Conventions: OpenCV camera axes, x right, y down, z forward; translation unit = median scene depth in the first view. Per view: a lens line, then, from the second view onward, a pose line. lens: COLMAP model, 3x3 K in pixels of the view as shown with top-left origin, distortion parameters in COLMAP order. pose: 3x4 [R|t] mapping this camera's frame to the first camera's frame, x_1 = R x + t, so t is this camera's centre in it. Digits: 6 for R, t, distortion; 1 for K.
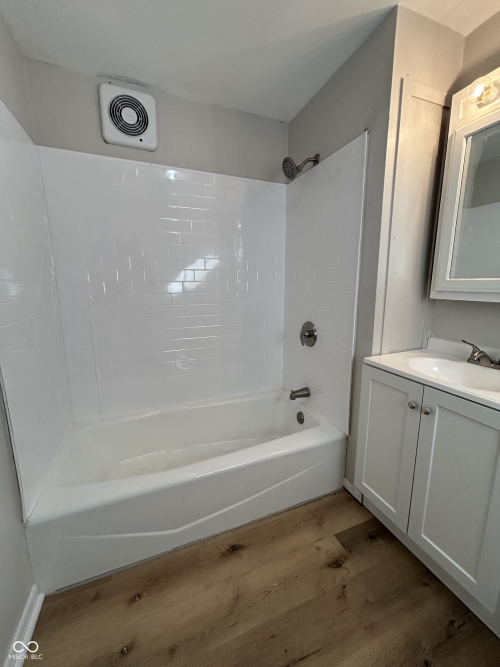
lens RADIAL K [[269.4, 0, 250.6], [0, 269.4, 331.9], [0, 0, 1]] dist [-0.001155, 0.000377]
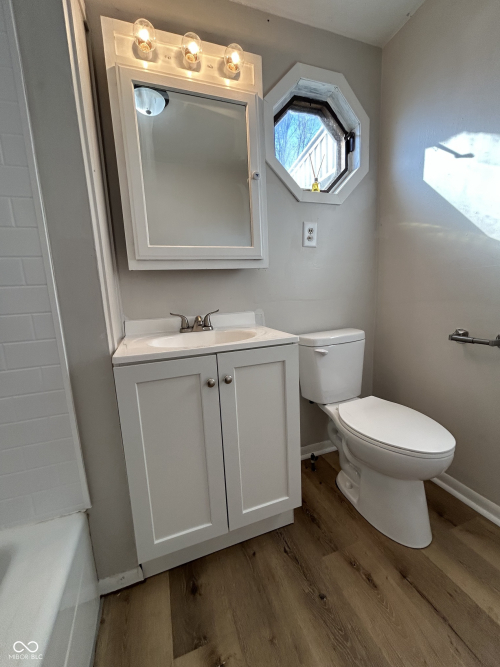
lens RADIAL K [[269.4, 0, 250.6], [0, 269.4, 331.9], [0, 0, 1]] dist [-0.001155, 0.000377]
pose [[0.041260, -0.150171, 0.987799, -0.178103], [0.233117, 0.962802, 0.136634, 0.034652], [-0.971573, 0.224635, 0.074732, 0.740023]]
